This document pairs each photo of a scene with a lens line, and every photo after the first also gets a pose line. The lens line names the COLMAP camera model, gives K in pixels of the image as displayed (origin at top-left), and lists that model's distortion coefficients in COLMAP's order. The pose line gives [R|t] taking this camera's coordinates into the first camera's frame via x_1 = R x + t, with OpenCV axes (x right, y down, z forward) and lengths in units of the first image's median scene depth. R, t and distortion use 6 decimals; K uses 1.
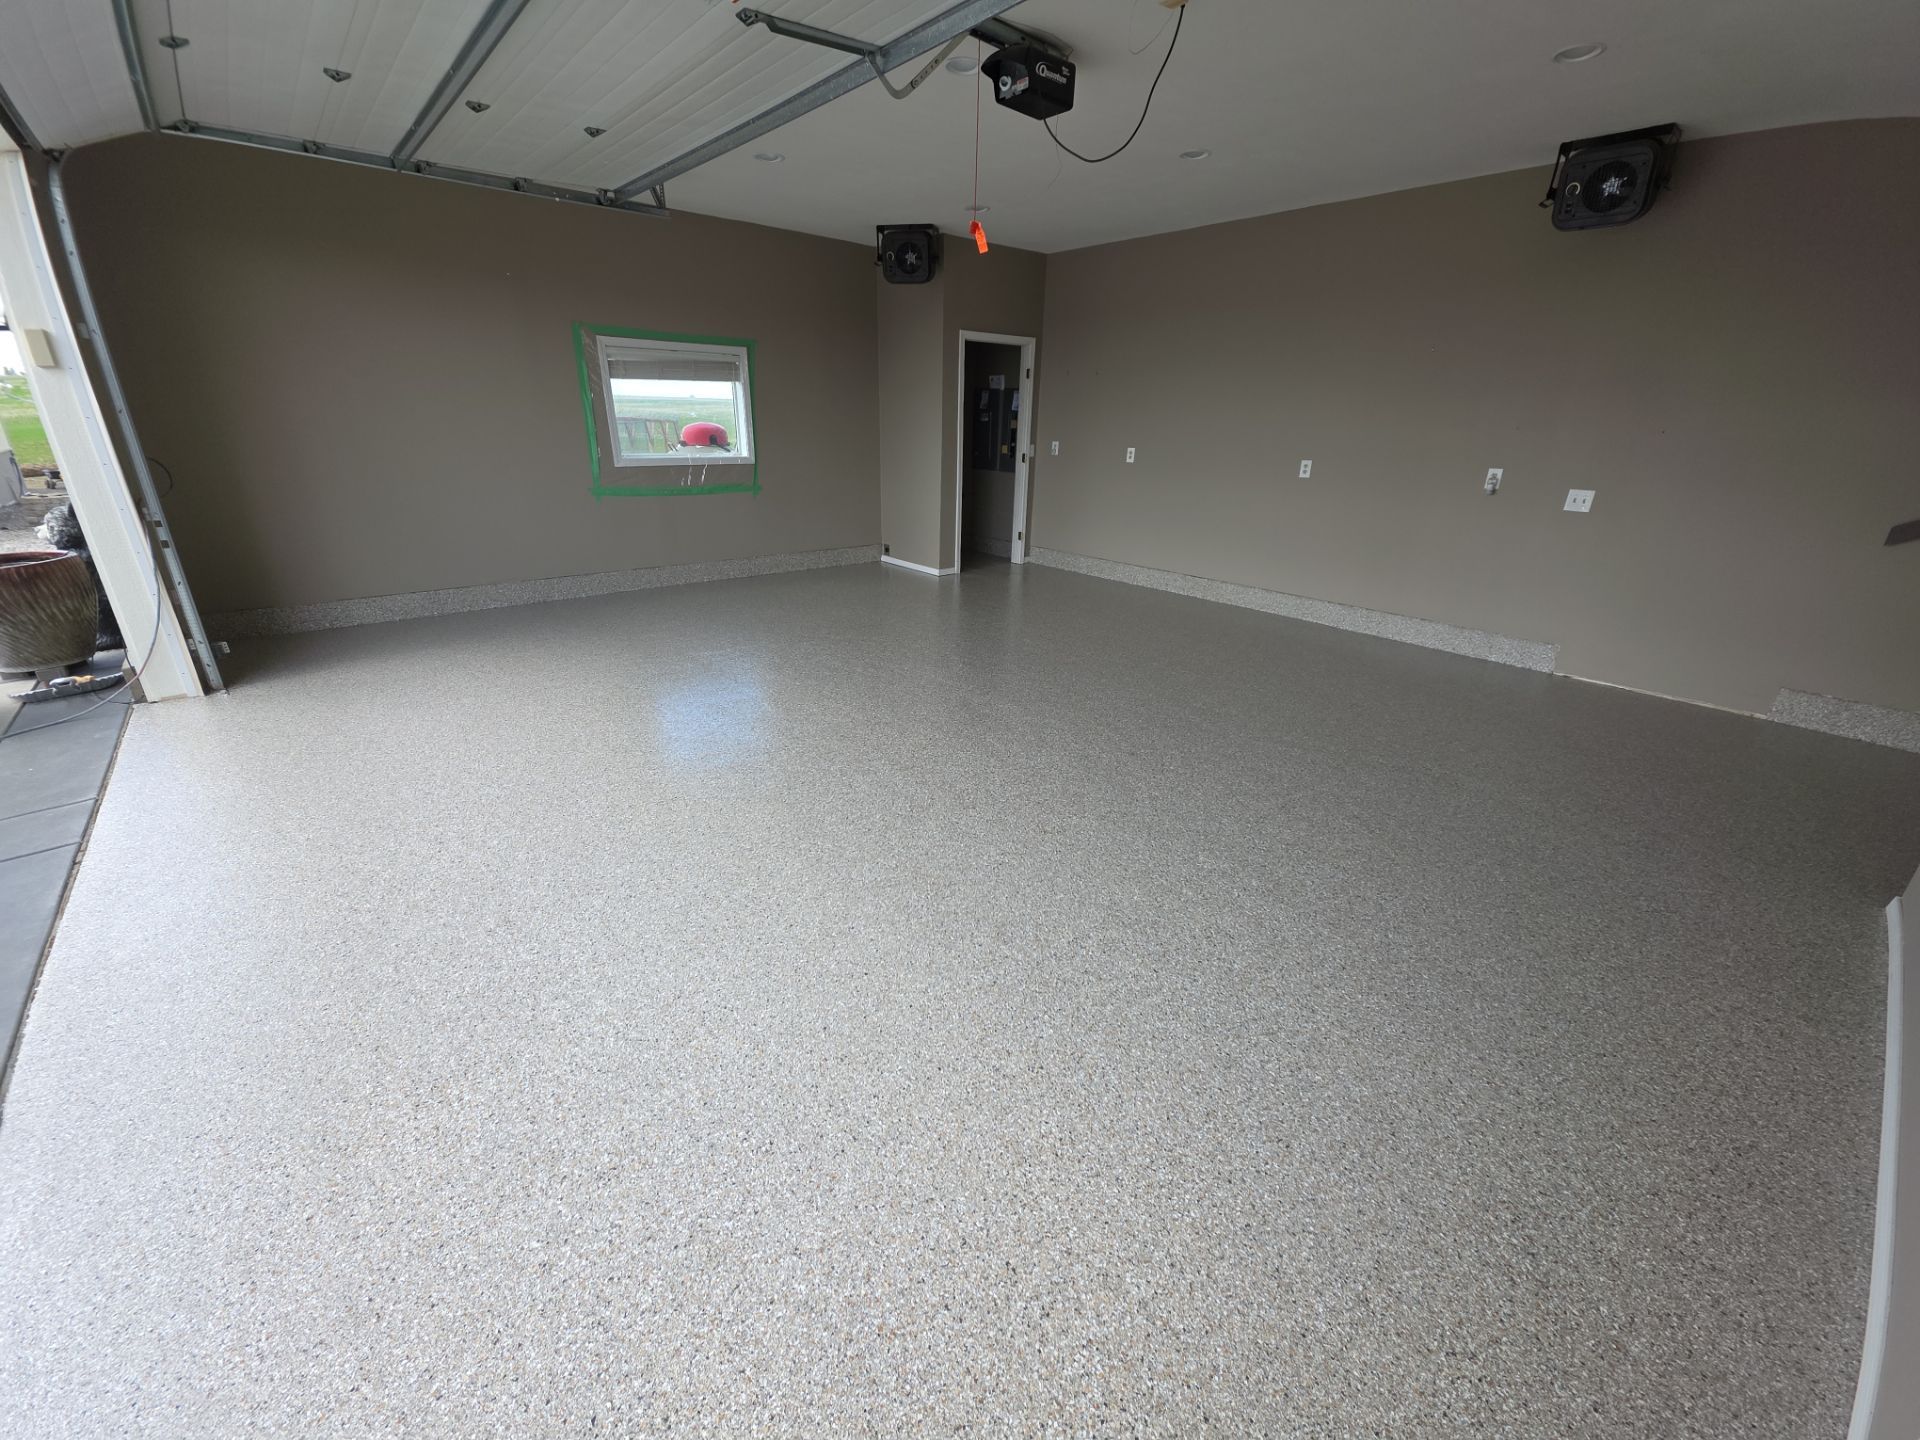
lens RADIAL K [[758.7, 0, 960.0], [0, 758.7, 720.0], [0, 0, 1]] dist [0.008270, -0.002580]
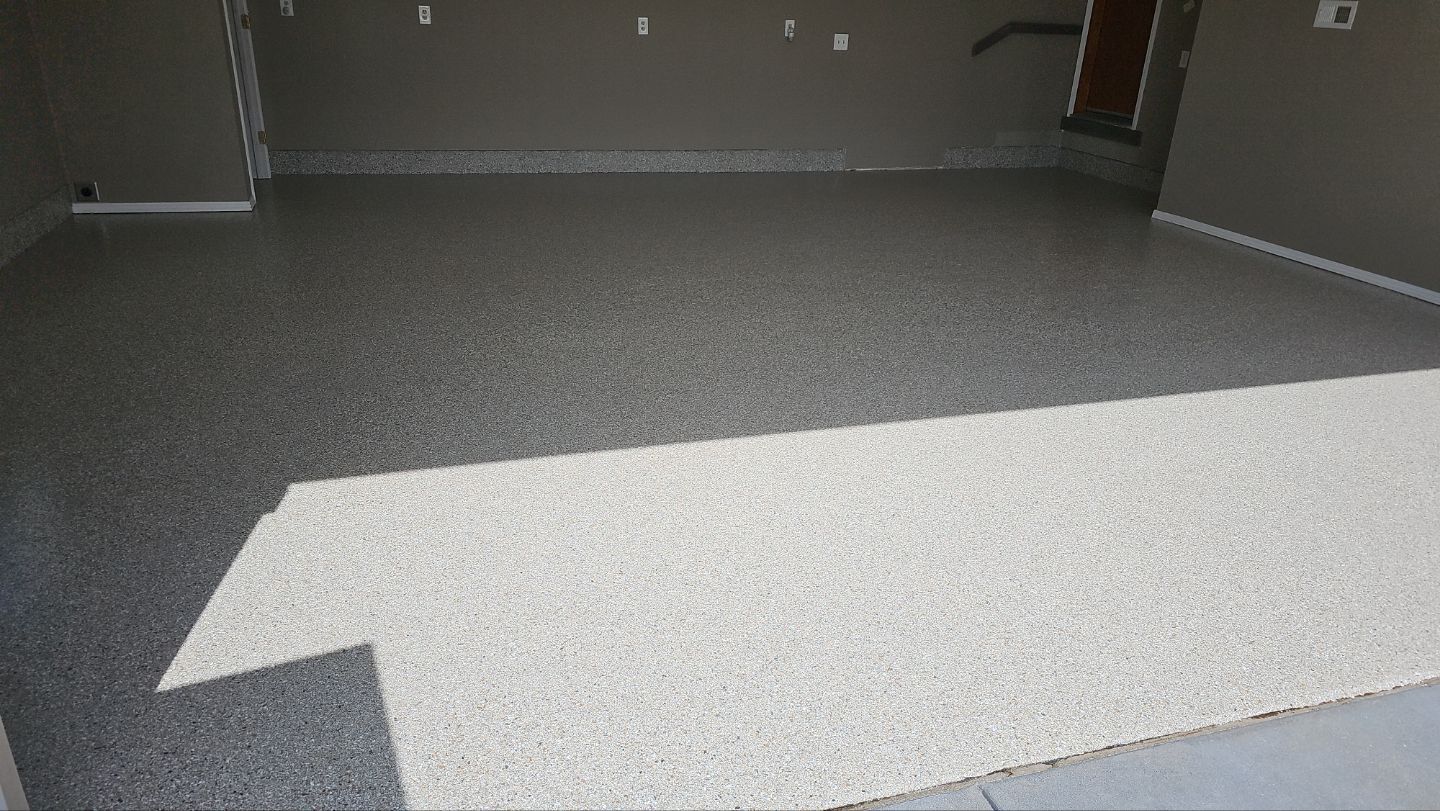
lens RADIAL K [[962.2, 0, 720.0], [0, 962.2, 405.5], [0, 0, 1]] dist [0.062872, -0.057646]
pose [[0.391507, -0.366140, 0.844194, -0.957392], [0.314049, 0.915510, 0.251426, -0.183158], [-0.864925, 0.166683, 0.473415, 0.433854]]
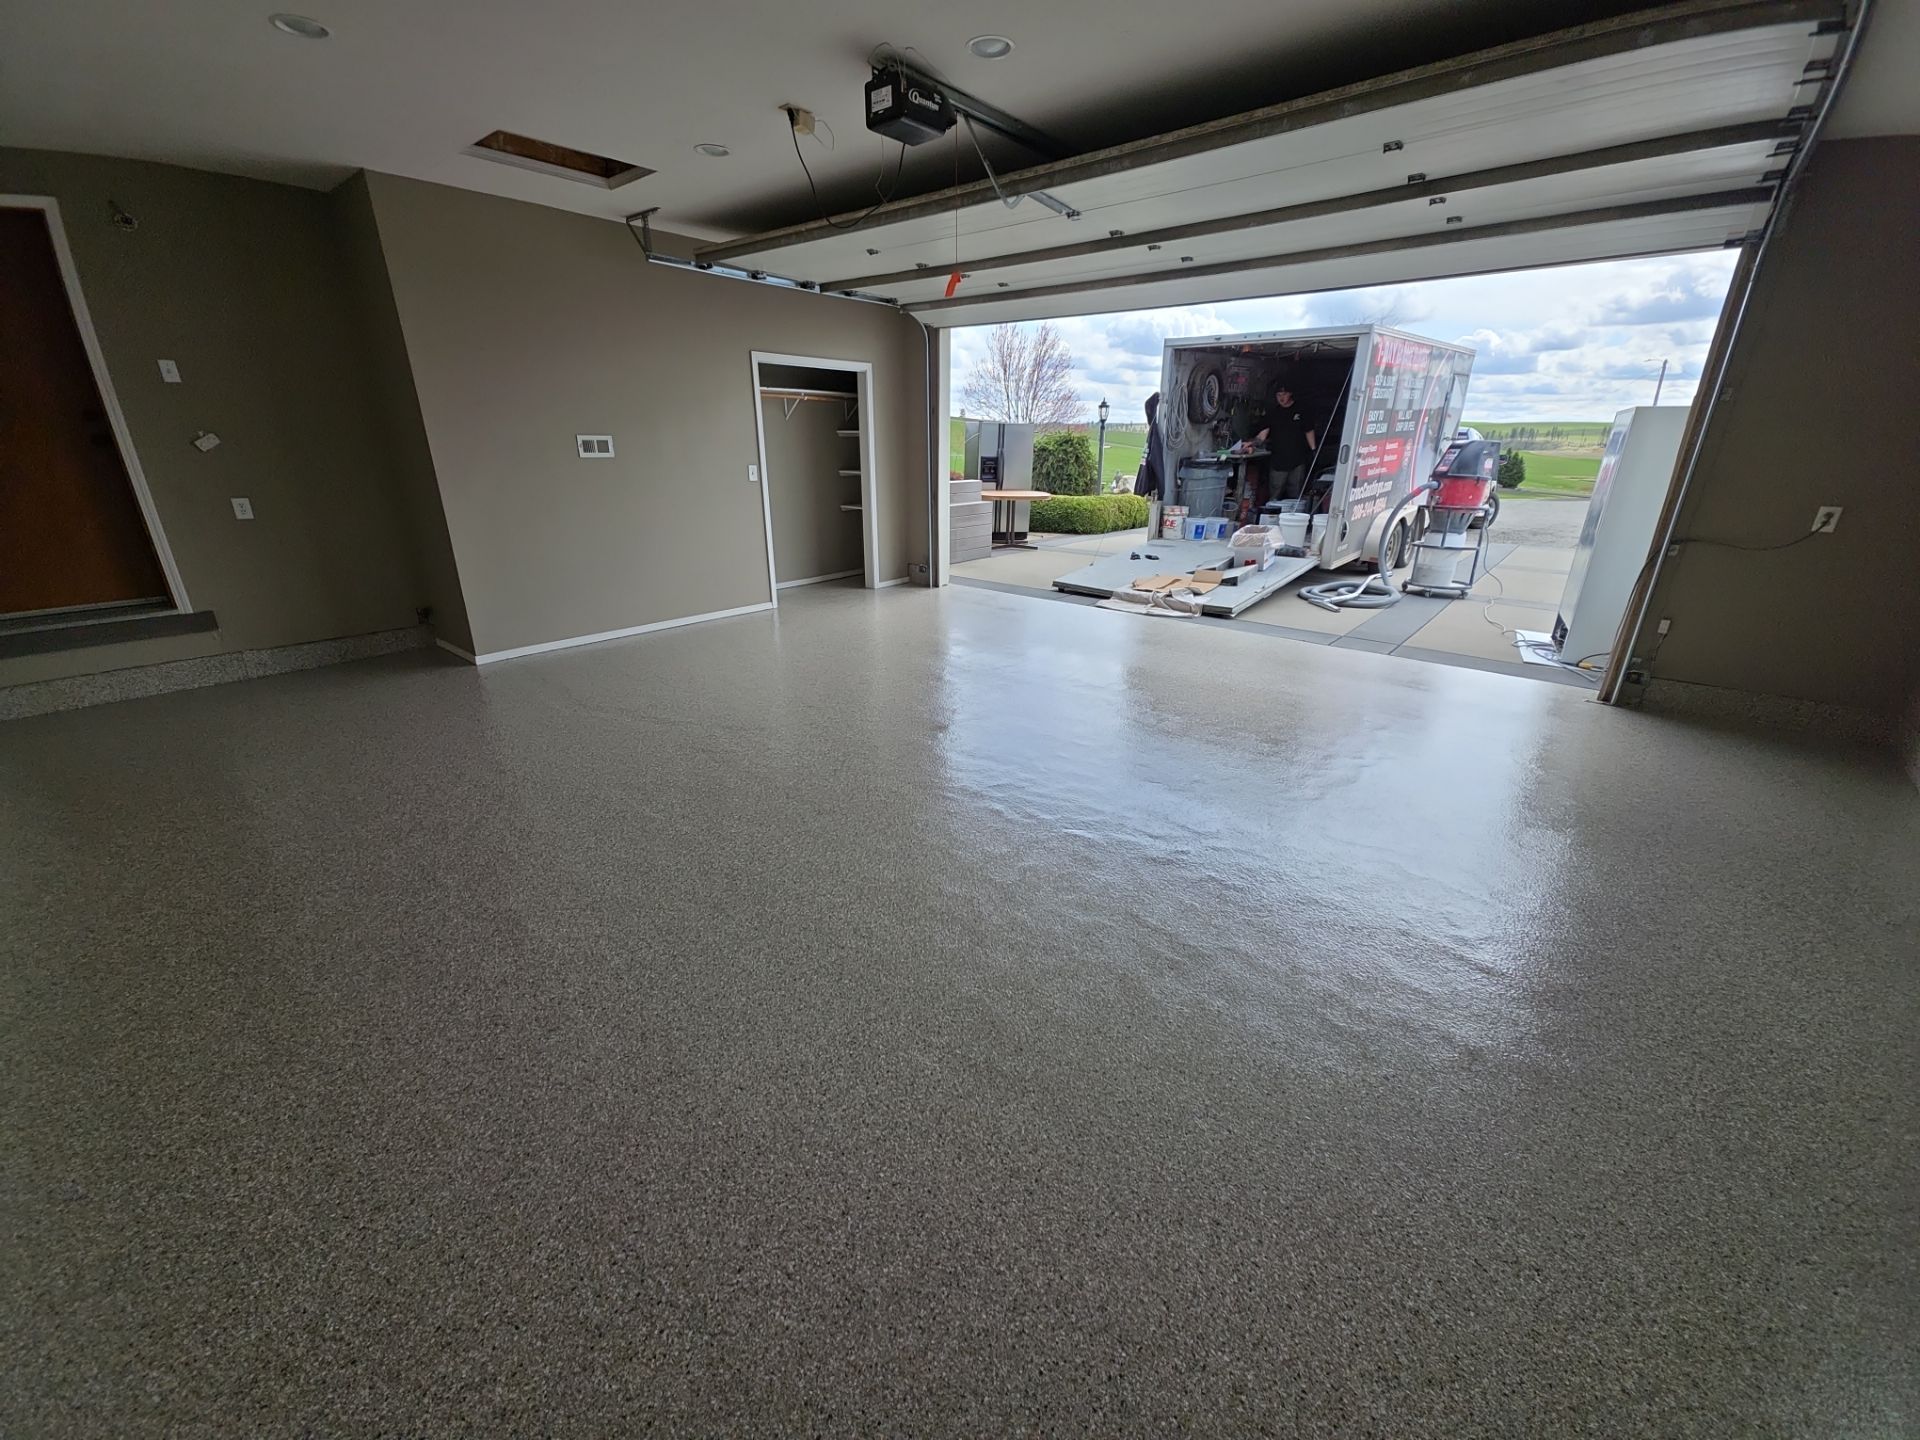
lens RADIAL K [[758.7, 0, 960.0], [0, 758.7, 720.0], [0, 0, 1]] dist [0.008270, -0.002580]
pose [[-0.987148, 0.027558, -0.157414, 0.135717], [-0.086234, 0.737448, 0.669876, -0.588360], [0.134545, 0.674841, -0.725594, 1.437506]]
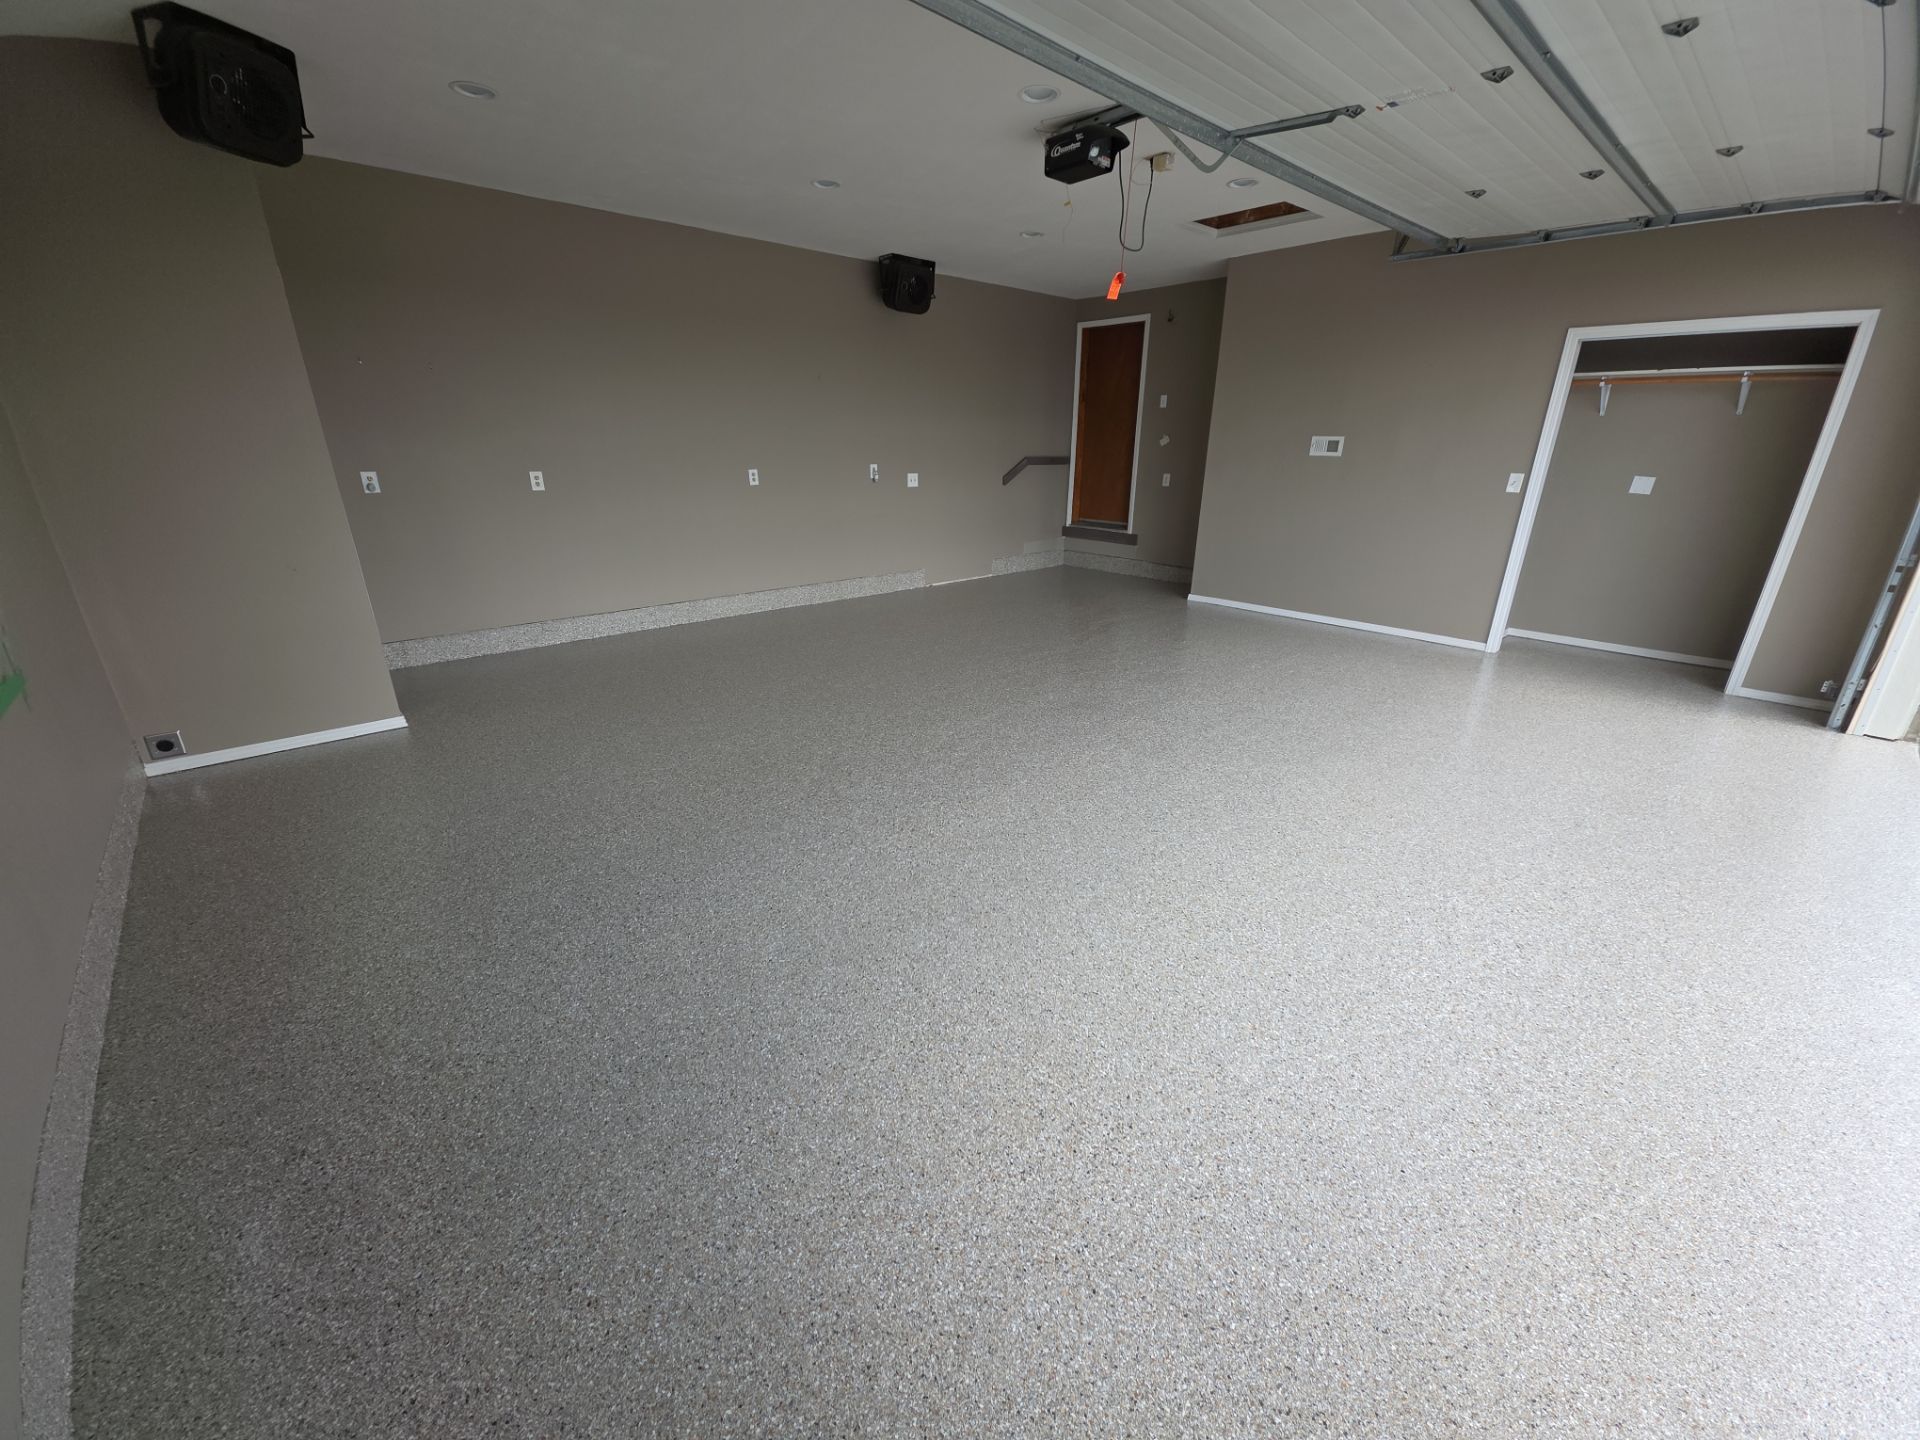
lens RADIAL K [[758.7, 0, 960.0], [0, 758.7, 720.0], [0, 0, 1]] dist [0.008270, -0.002580]
pose [[-0.036416, -0.371737, 0.927624, -0.826205], [0.366112, 0.858741, 0.358505, -0.368588], [-0.929858, 0.352669, 0.104826, 0.862464]]
